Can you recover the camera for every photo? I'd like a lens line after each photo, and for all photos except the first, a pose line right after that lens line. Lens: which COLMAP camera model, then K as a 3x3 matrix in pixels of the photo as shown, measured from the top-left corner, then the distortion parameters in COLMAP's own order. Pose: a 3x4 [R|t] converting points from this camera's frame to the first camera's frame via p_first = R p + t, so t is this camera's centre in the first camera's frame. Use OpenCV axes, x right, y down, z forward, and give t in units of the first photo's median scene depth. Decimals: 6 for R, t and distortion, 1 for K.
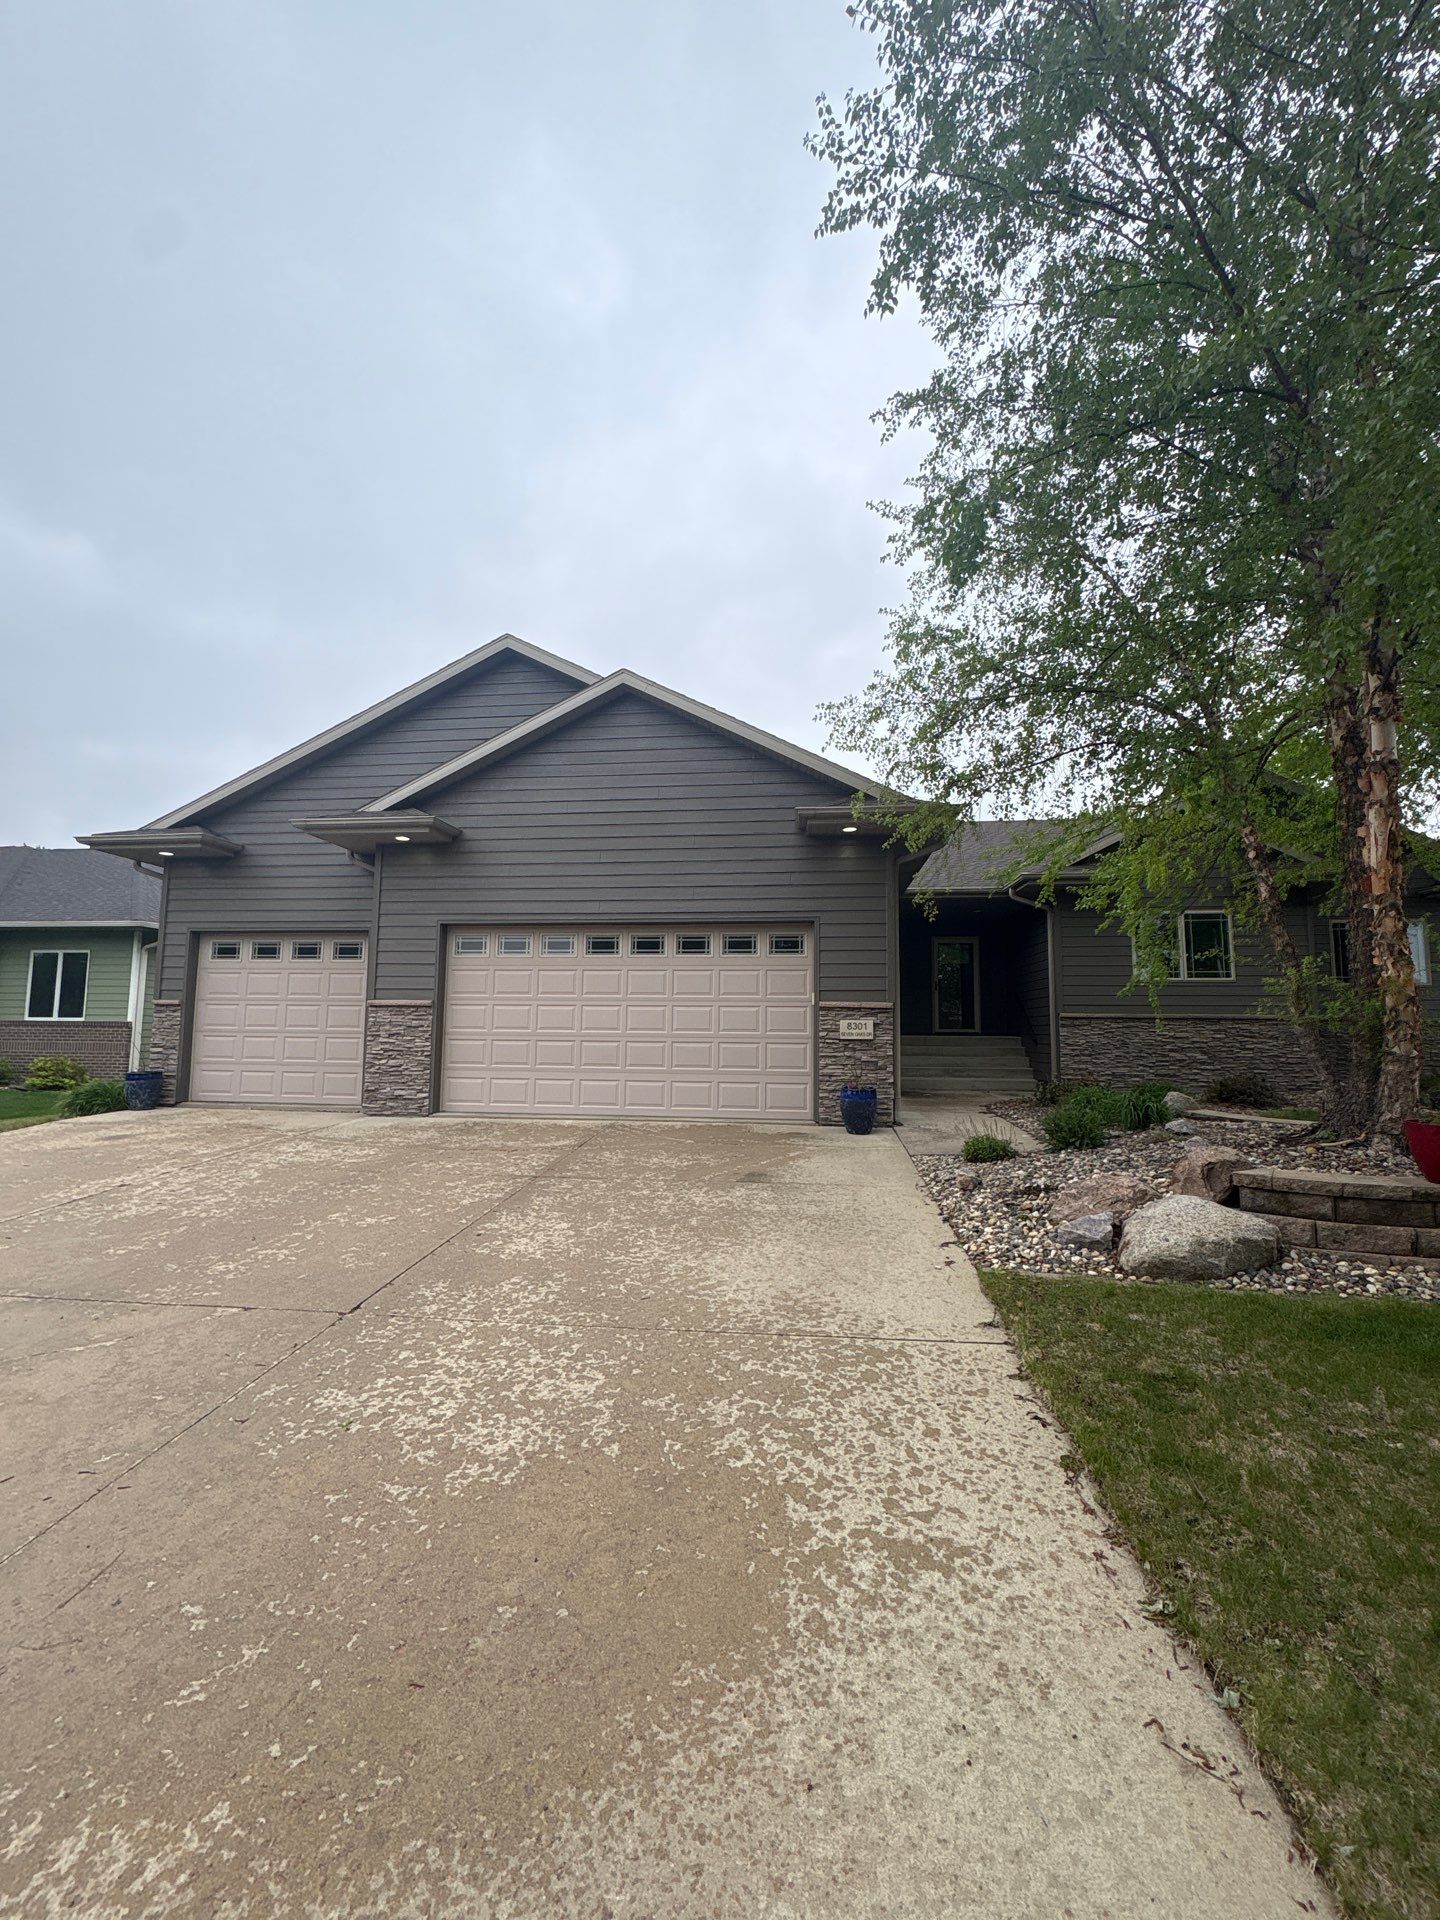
lens RADIAL K [[761.1, 0, 718.7], [0, 761.1, 958.2], [0, 0, 1]] dist [-0.000093, -0.000468]
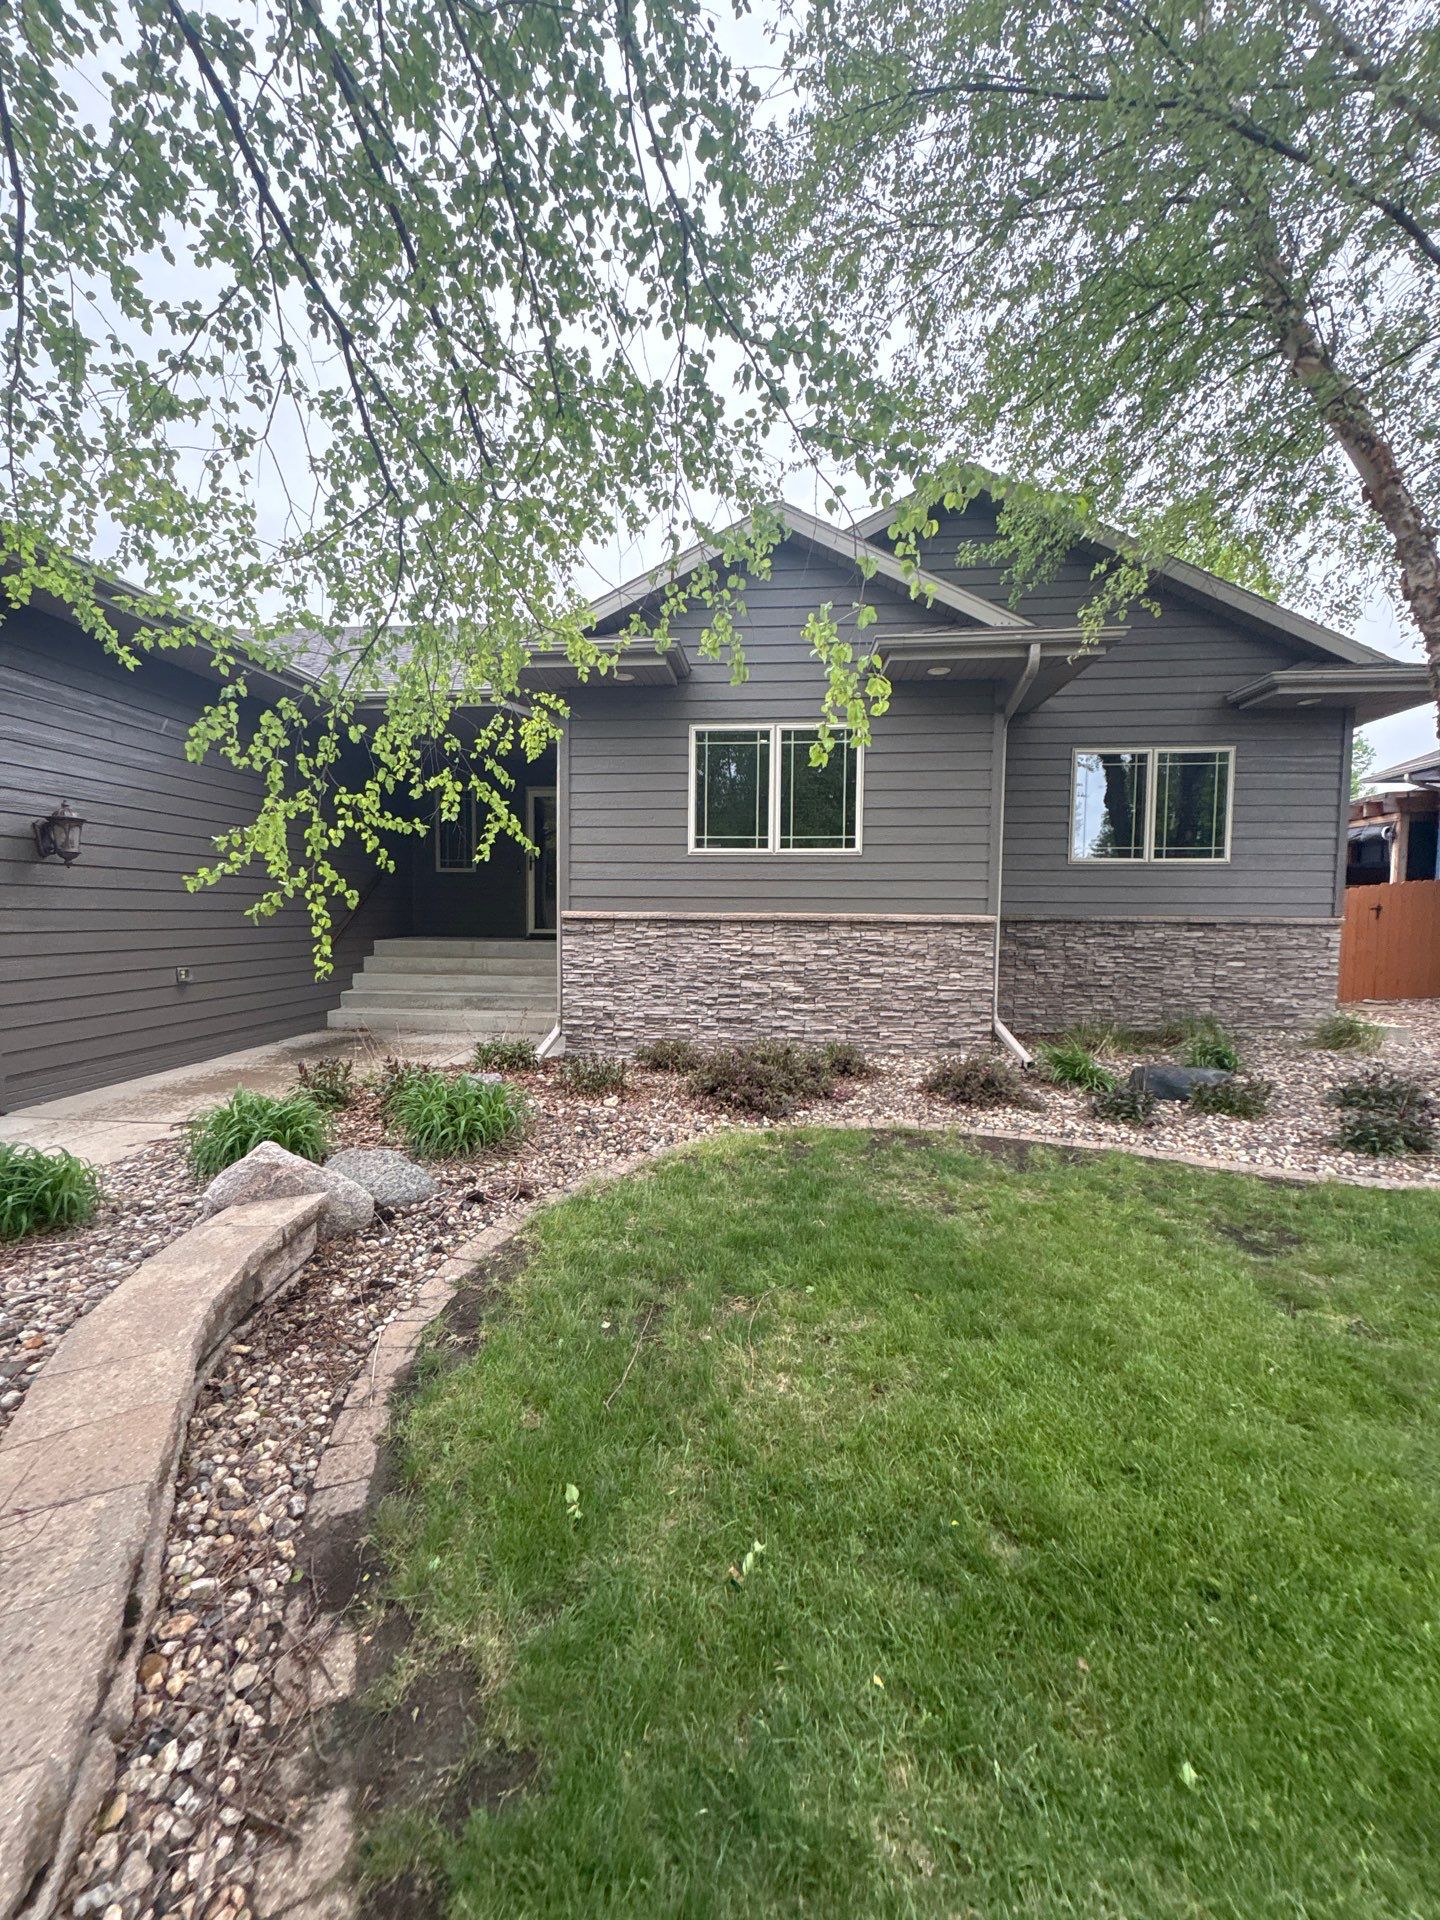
lens RADIAL K [[786.5, 0, 720.0], [0, 786.5, 960.0], [0, 0, 1]] dist [0.002221, 0.000146]
pose [[0.999687, -0.002202, 0.024913, 0.771417], [-0.001836, 0.986969, 0.160900, 0.019323], [-0.024942, -0.160895, 0.986656, 0.580346]]
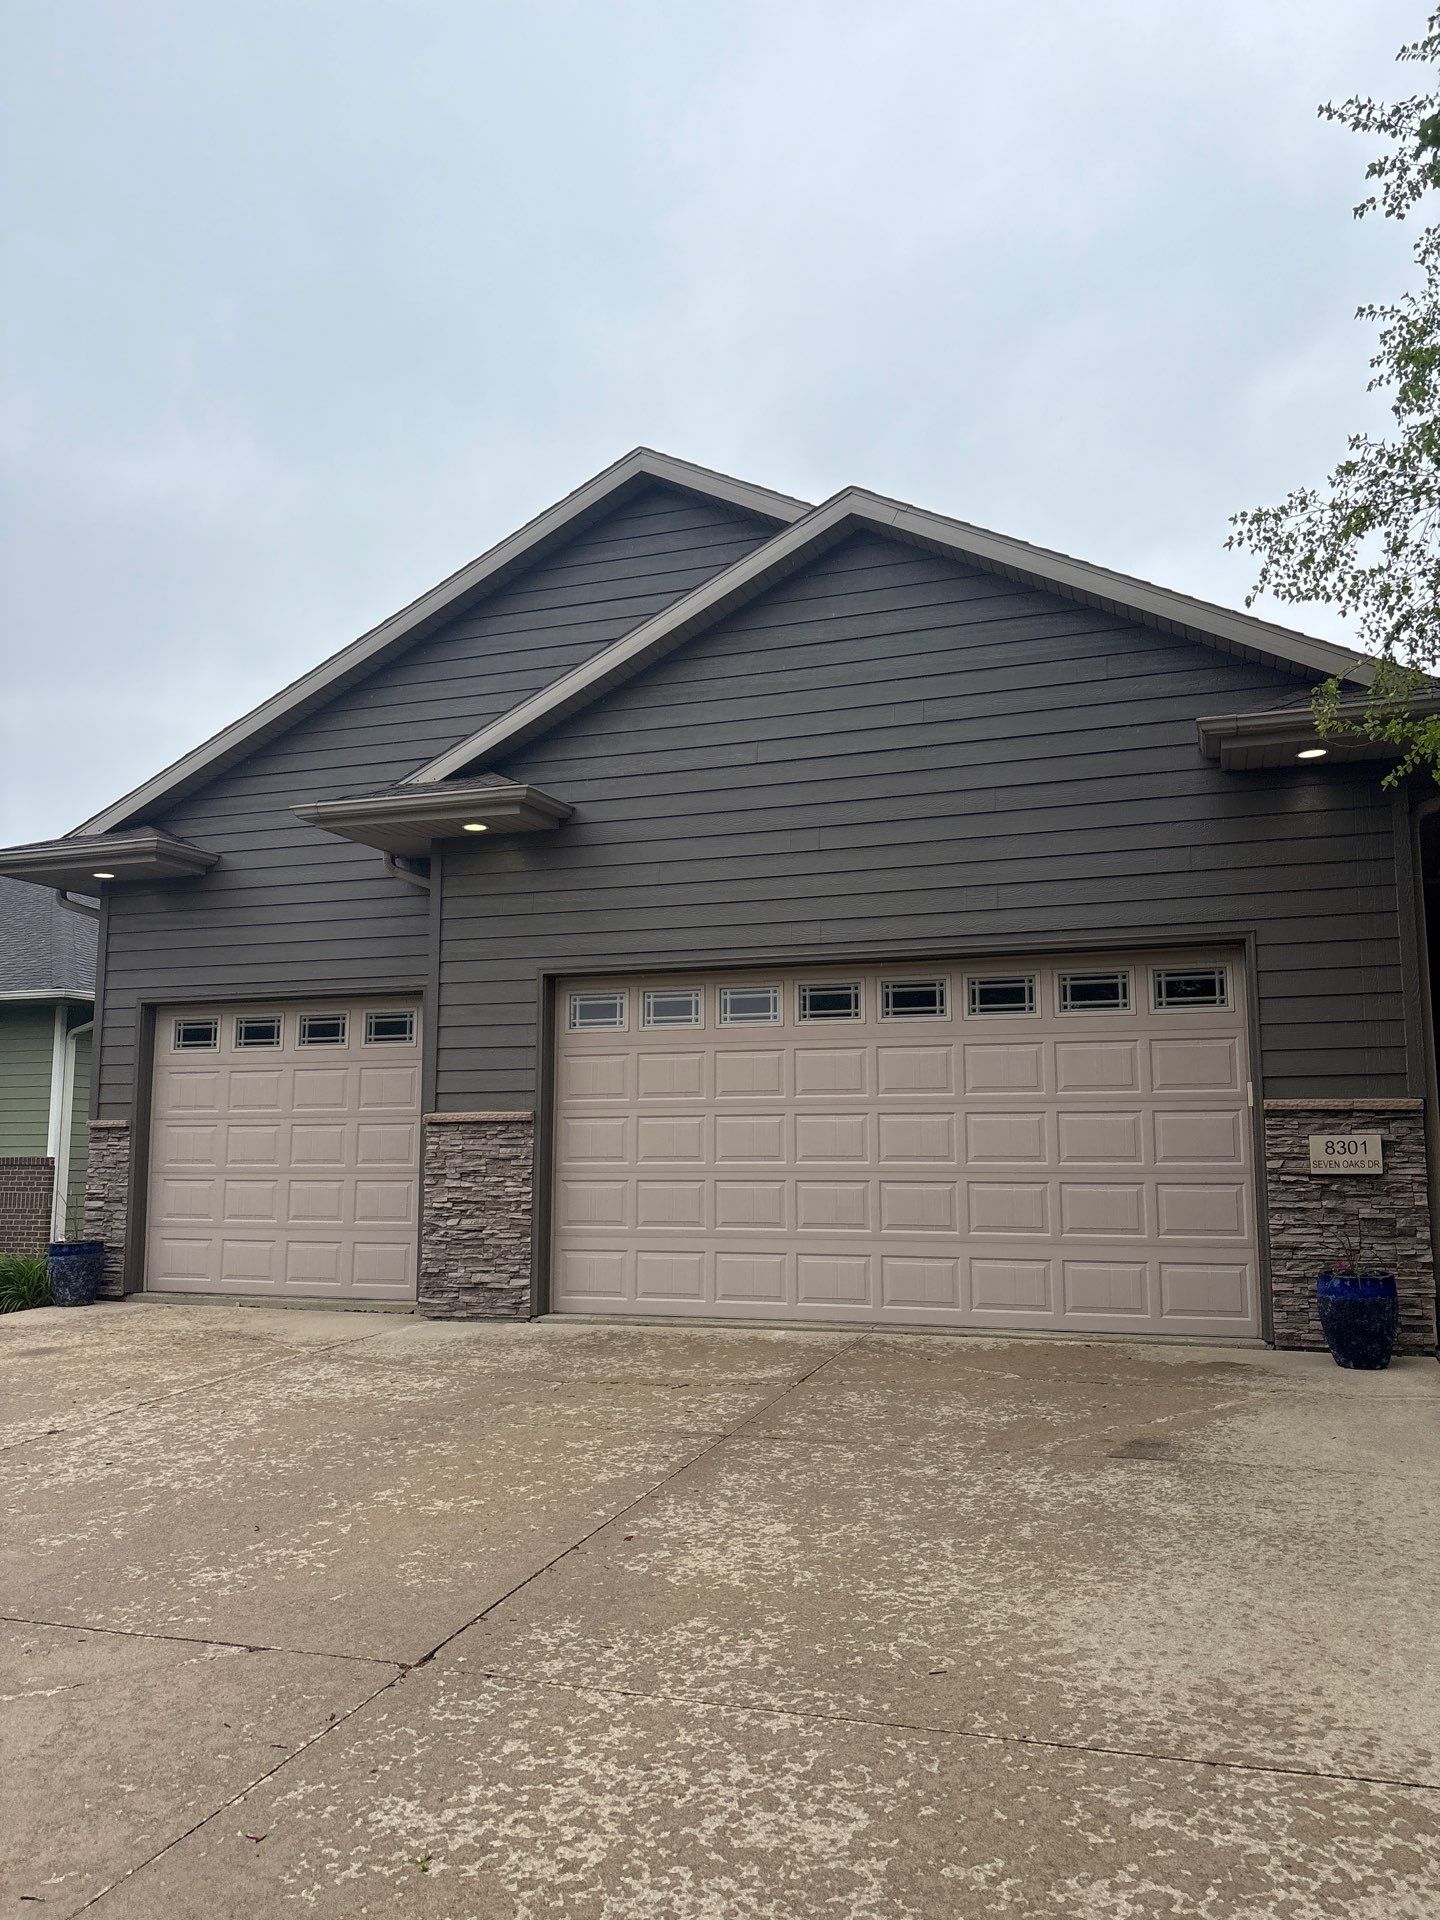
lens RADIAL K [[1451.8, 0, 731.7], [0, 1451.8, 975.9], [0, 0, 1]] dist [0.034748, -0.038151]
pose [[0.975879, -0.039343, -0.214736, -0.000007], [0.032455, 0.998842, -0.035514, -0.001616], [0.215885, 0.027688, 0.976026, -0.014128]]
